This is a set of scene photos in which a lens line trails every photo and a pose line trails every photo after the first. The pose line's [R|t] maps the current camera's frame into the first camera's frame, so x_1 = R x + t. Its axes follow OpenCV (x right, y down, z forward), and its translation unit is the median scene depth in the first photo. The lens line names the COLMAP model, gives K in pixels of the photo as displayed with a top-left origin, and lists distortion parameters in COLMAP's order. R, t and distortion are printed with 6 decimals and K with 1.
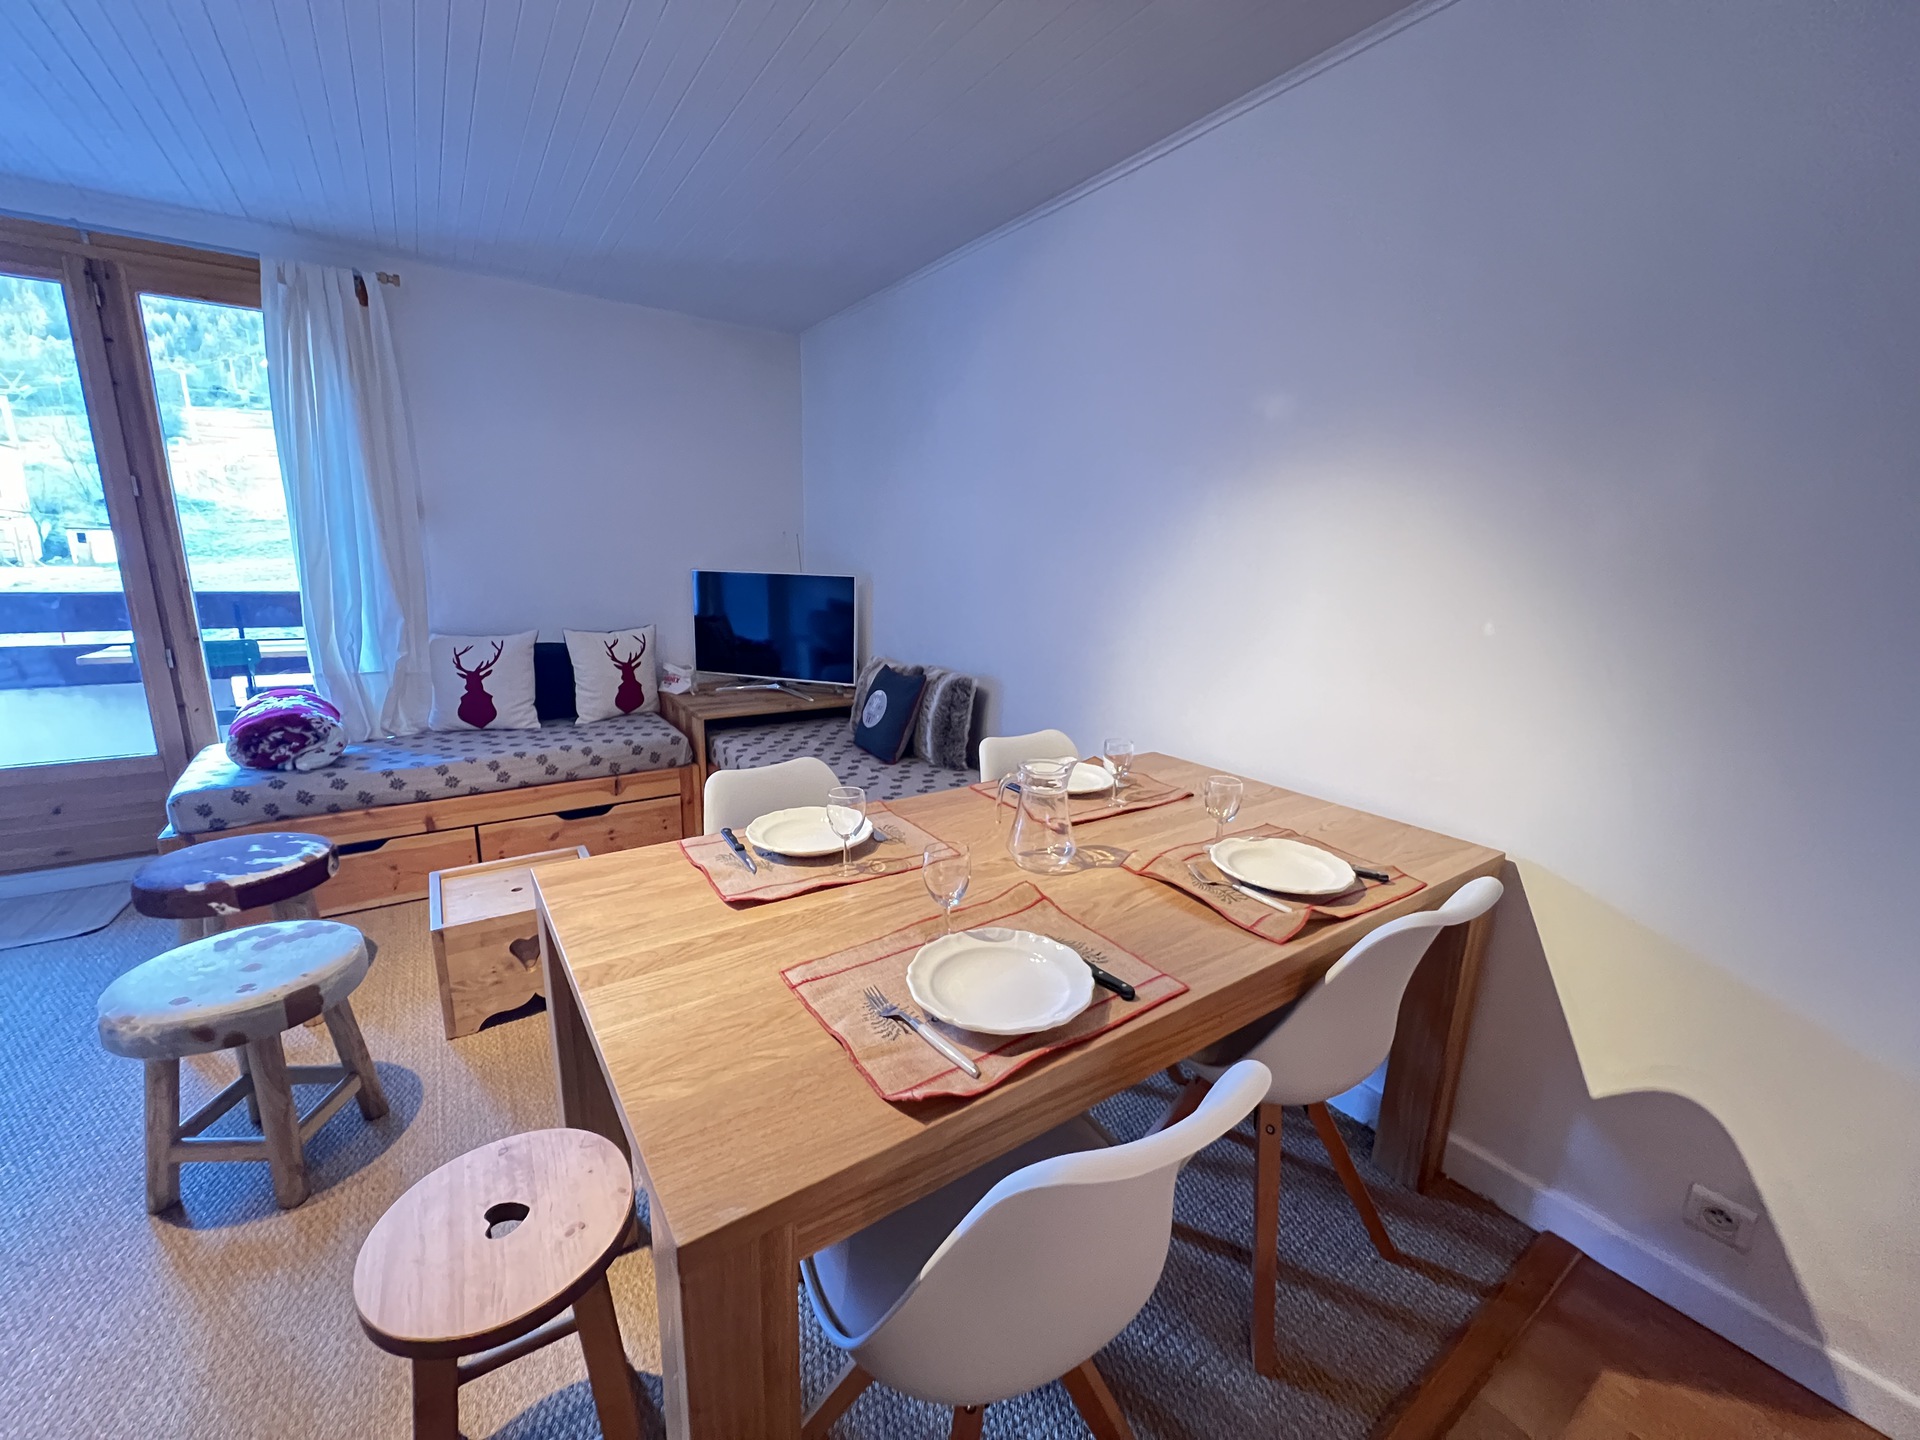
lens RADIAL K [[760.5, 0, 960.0], [0, 760.5, 720.0], [0, 0, 1]] dist [-0.002765, -0.000194]
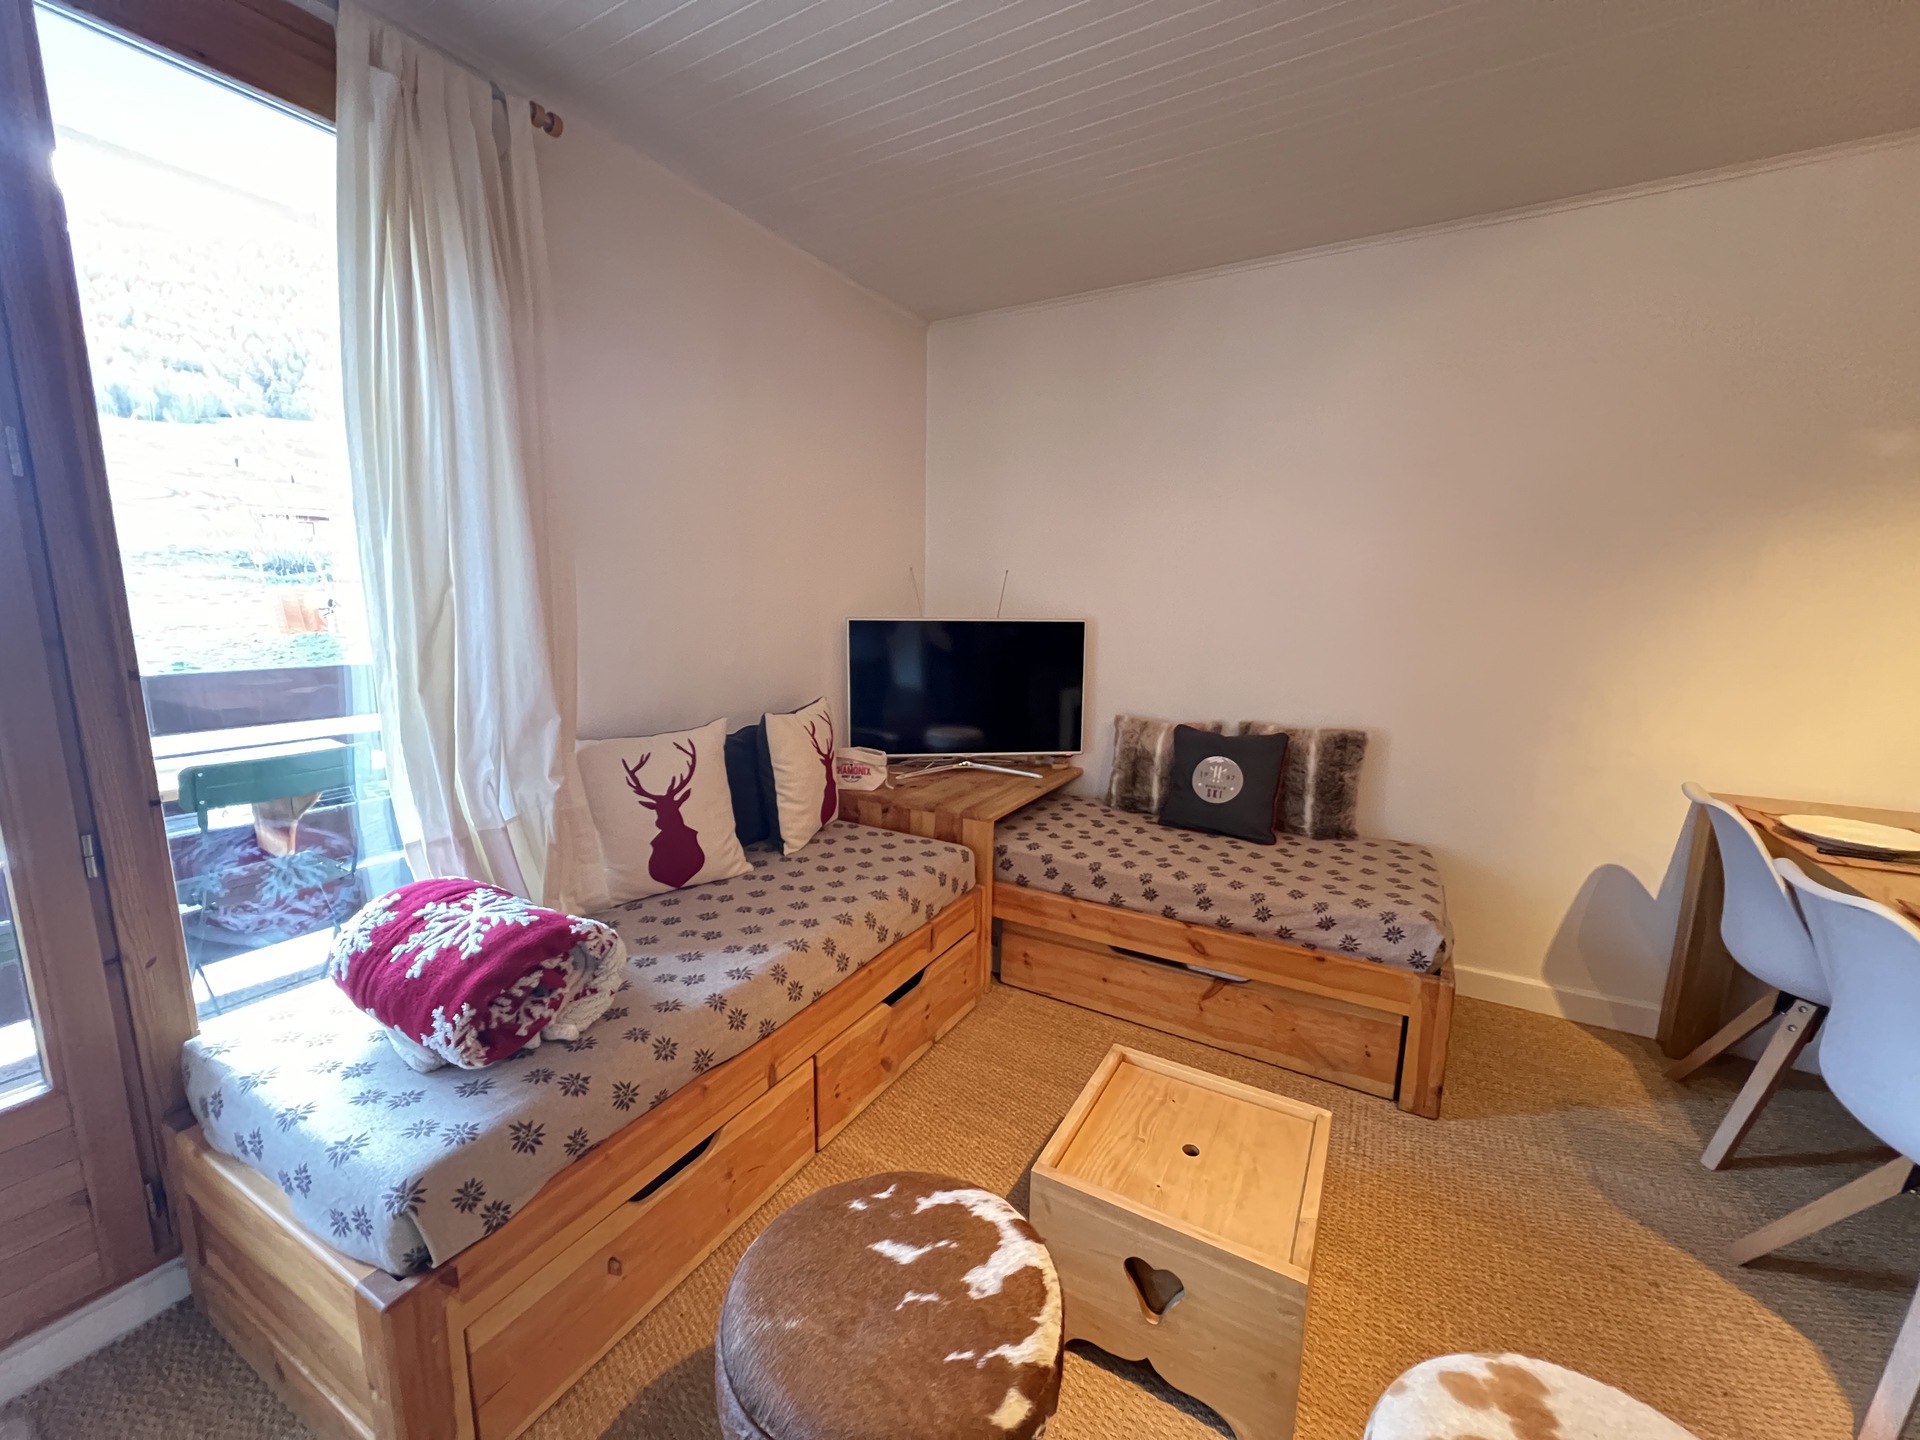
lens RADIAL K [[760.5, 0, 960.0], [0, 760.5, 720.0], [0, 0, 1]] dist [-0.002765, -0.000194]
pose [[0.905629, -0.085218, 0.415421, -0.696178], [0.104540, 0.994232, -0.023947, -0.087488], [-0.410984, 0.065115, 0.909314, 0.362526]]
